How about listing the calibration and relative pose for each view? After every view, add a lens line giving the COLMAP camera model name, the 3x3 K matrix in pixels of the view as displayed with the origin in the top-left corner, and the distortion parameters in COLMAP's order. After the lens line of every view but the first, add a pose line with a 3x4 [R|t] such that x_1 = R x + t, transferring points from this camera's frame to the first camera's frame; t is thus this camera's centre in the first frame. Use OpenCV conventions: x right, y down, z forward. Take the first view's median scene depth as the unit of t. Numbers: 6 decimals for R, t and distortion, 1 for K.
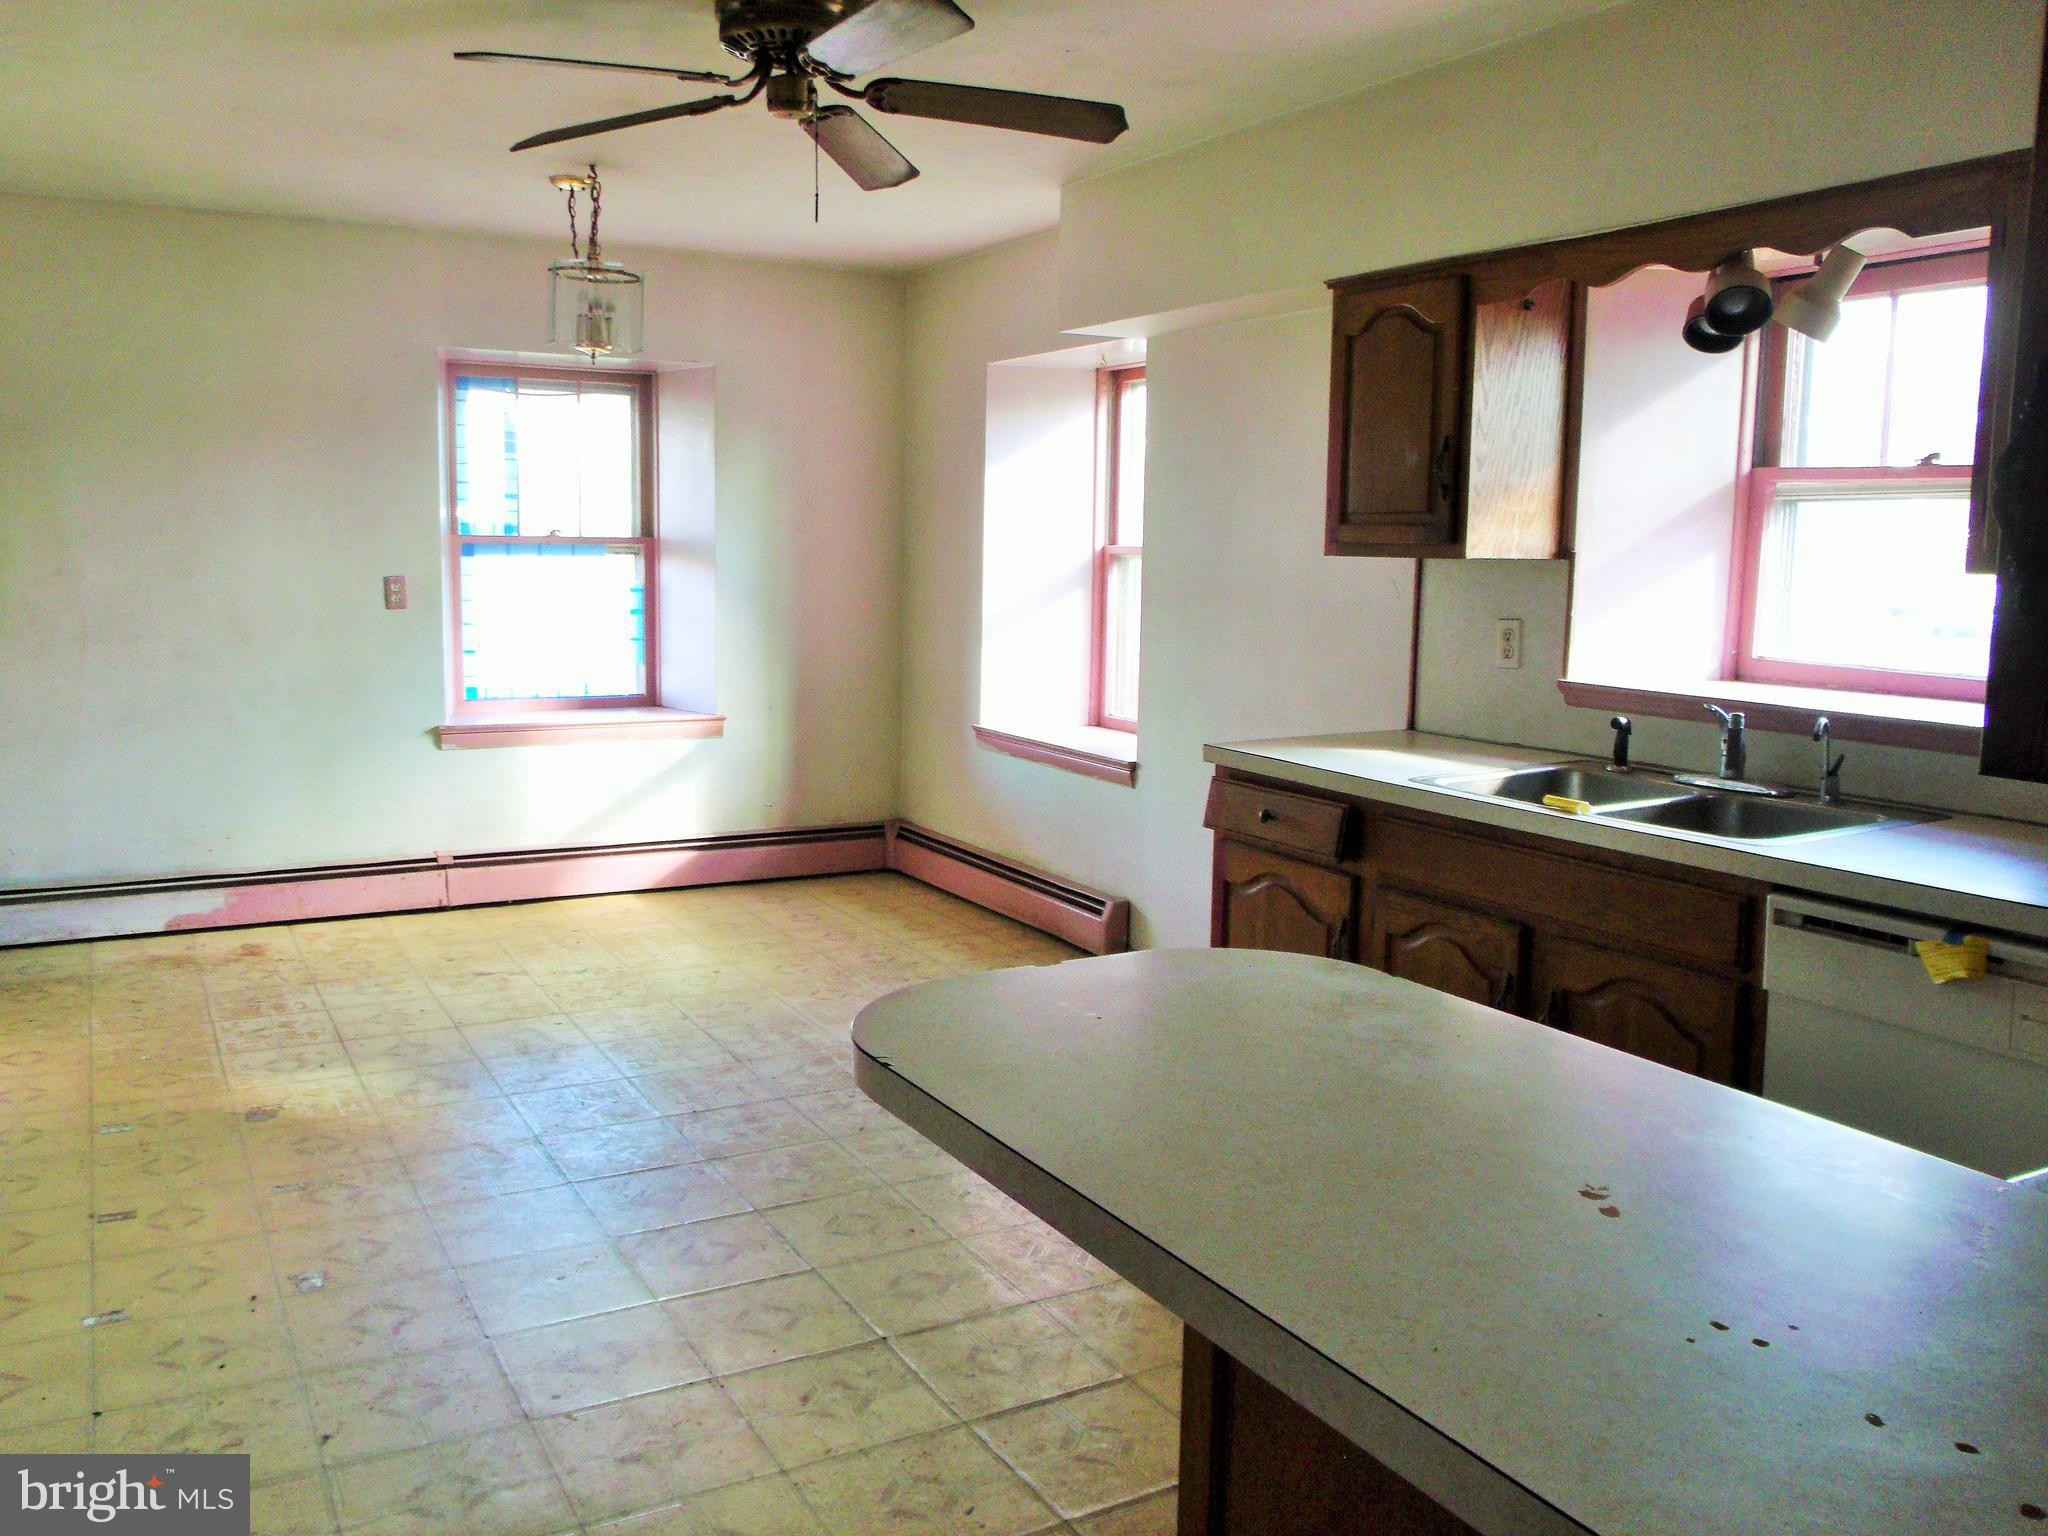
lens RADIAL K [[1690.9, 0, 1022.6], [0, 1690.9, 765.8], [0, 0, 1]] dist [-0.010235, 0.009876]
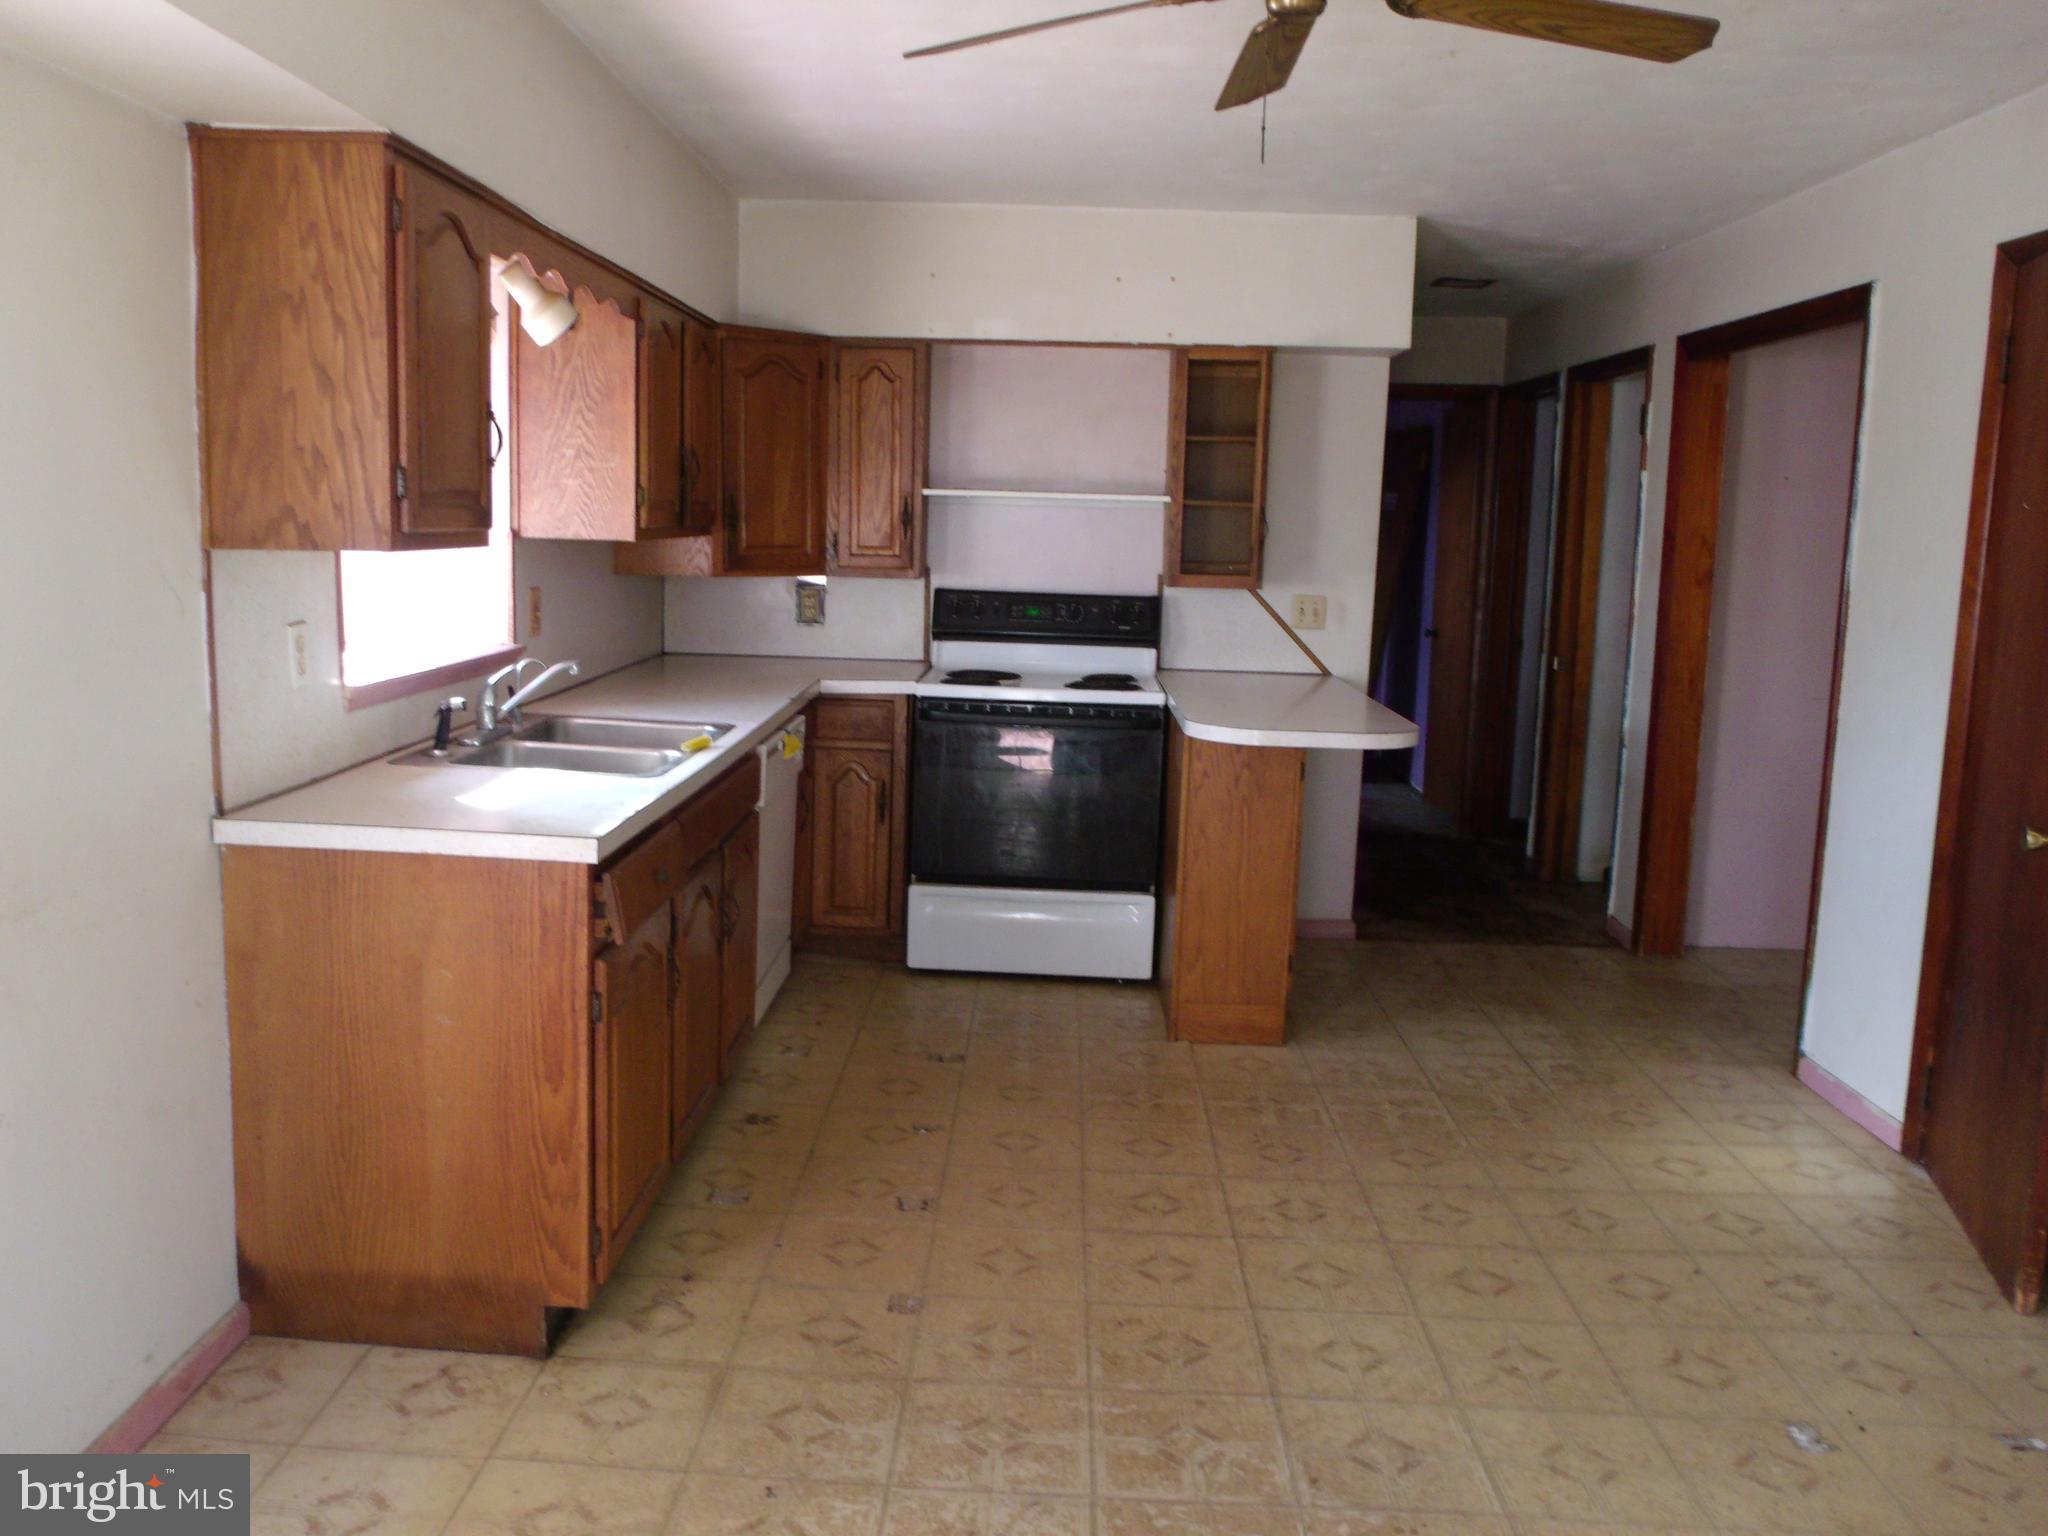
lens RADIAL K [[1690.9, 0, 1021.1], [0, 1690.9, 765.7], [0, 0, 1]] dist [-0.010235, 0.009876]
pose [[-0.861898, -0.102851, 0.496541, -0.496015], [0.034139, 0.965222, 0.259191, -0.276843], [-0.505931, 0.240348, -0.828412, 1.942699]]
